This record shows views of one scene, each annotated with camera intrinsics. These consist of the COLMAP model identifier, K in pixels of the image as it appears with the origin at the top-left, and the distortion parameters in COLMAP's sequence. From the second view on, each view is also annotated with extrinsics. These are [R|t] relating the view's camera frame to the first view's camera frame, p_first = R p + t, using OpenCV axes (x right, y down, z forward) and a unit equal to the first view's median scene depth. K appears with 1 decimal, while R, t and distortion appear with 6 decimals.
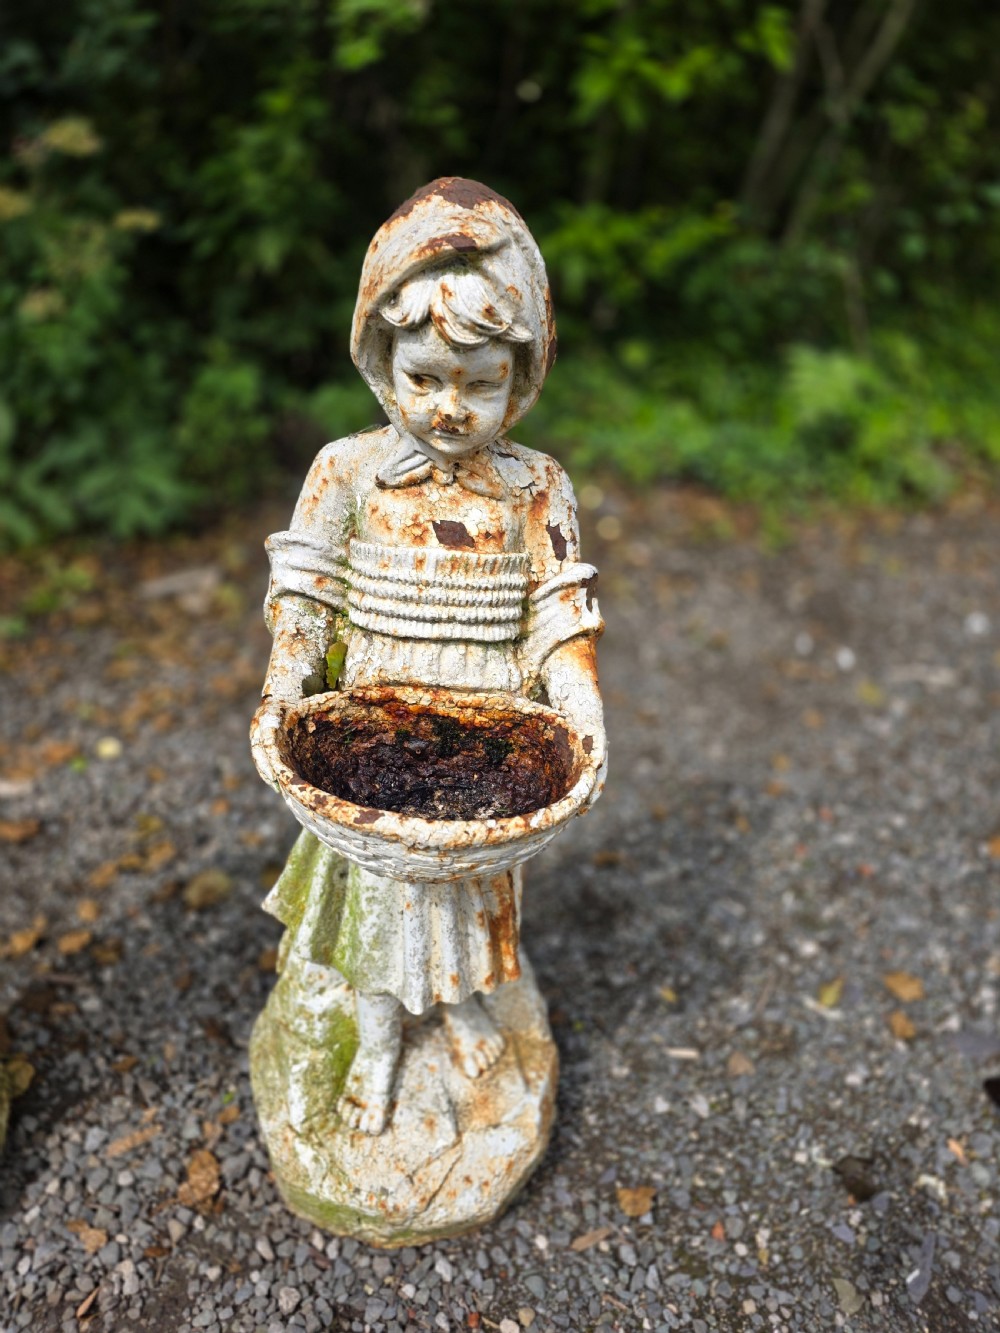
lens RADIAL K [[905.2, 0, 502.4], [0, 905.2, 663.9], [0, 0, 1]] dist [0.048254, -0.055447]
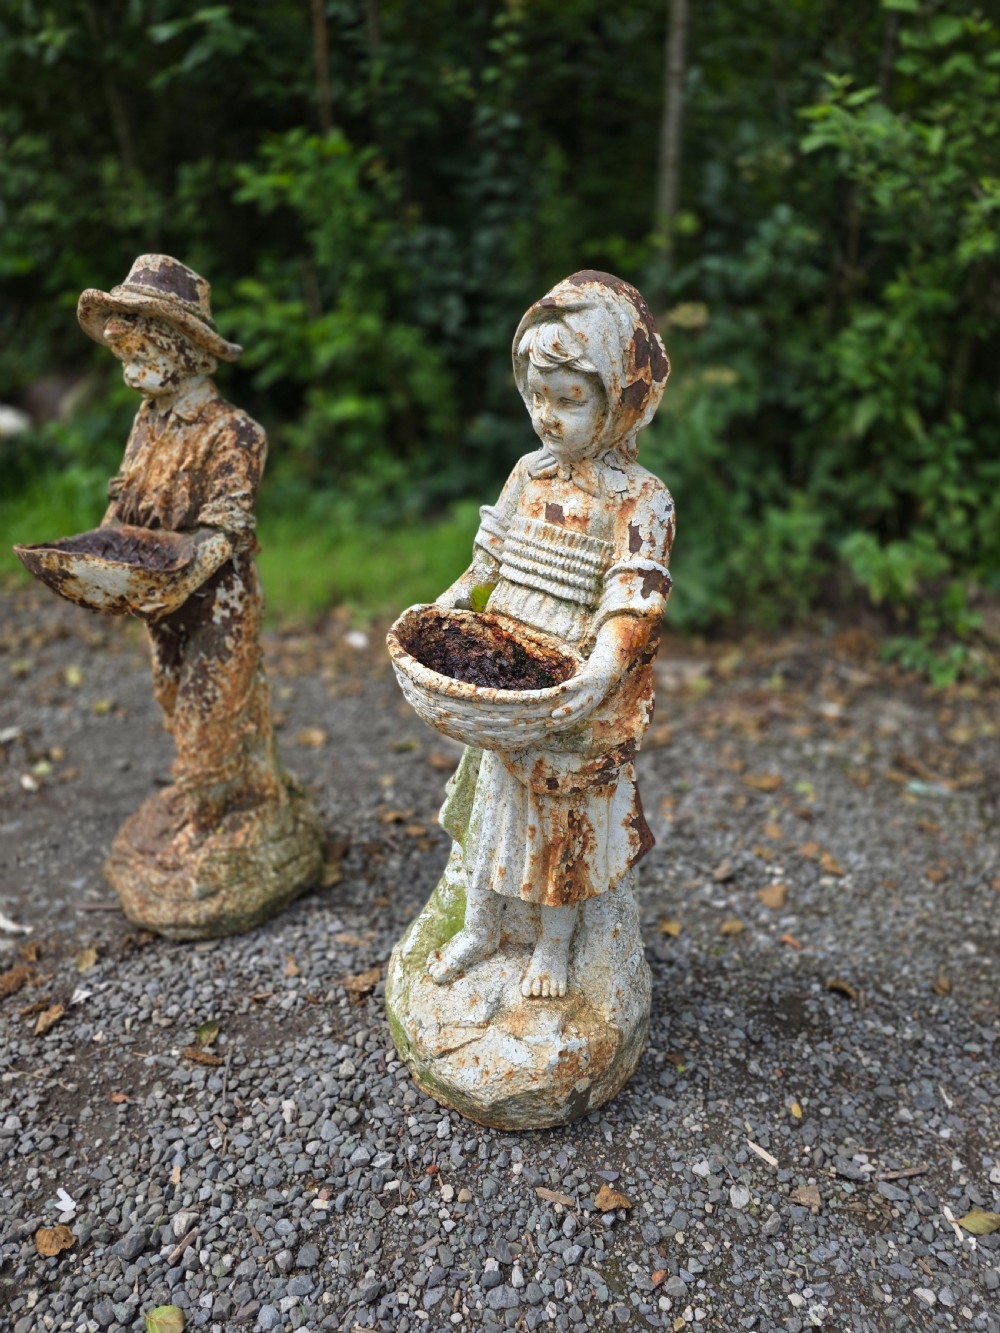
lens RADIAL K [[896.6, 0, 500.7], [0, 896.6, 671.1], [0, 0, 1]] dist [0.056929, -0.060292]
pose [[0.705786, 0.241436, -0.666014, 0.649177], [-0.366186, 0.929130, -0.051236, 0.137794], [0.606443, 0.280047, 0.744178, -0.009138]]
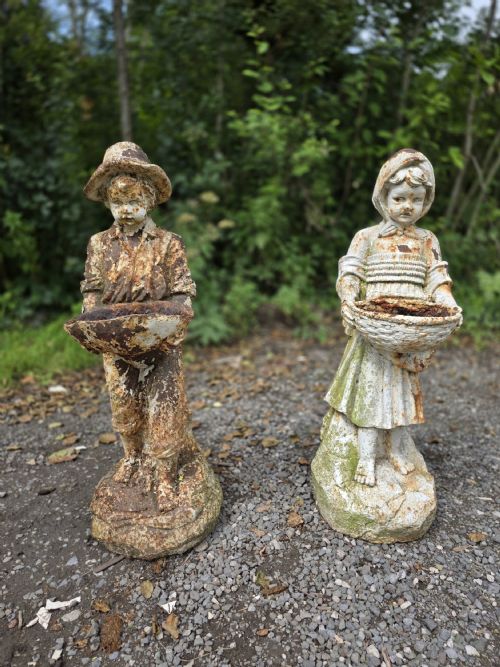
lens RADIAL K [[447.8, 0, 253.6], [0, 447.8, 334.9], [0, 0, 1]] dist [0.065037, -0.070955]
pose [[0.990319, -0.023785, -0.136761, -0.280218], [-0.016896, 0.957232, -0.288827, 0.470553], [0.137781, 0.288341, 0.947563, -0.387925]]
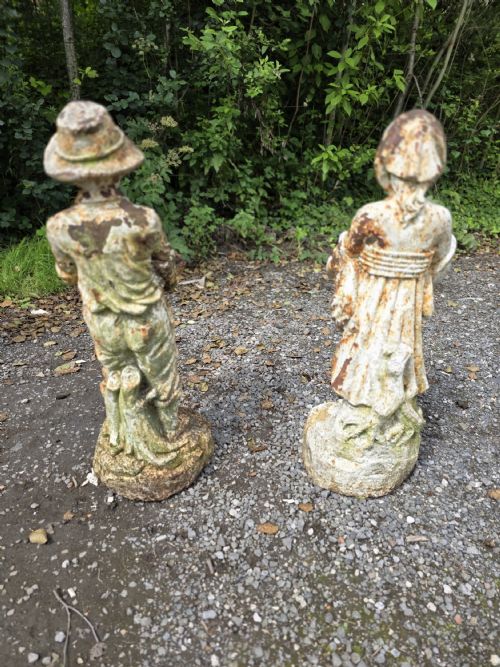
lens RADIAL K [[444.5, 0, 255.3], [0, 444.5, 340.6], [0, 0, 1]] dist [0.059156, -0.056233]
pose [[0.999305, -0.034812, -0.013333, -0.372252], [0.033475, 0.995381, -0.089974, 0.510133], [0.016403, 0.089466, 0.995855, -0.726794]]
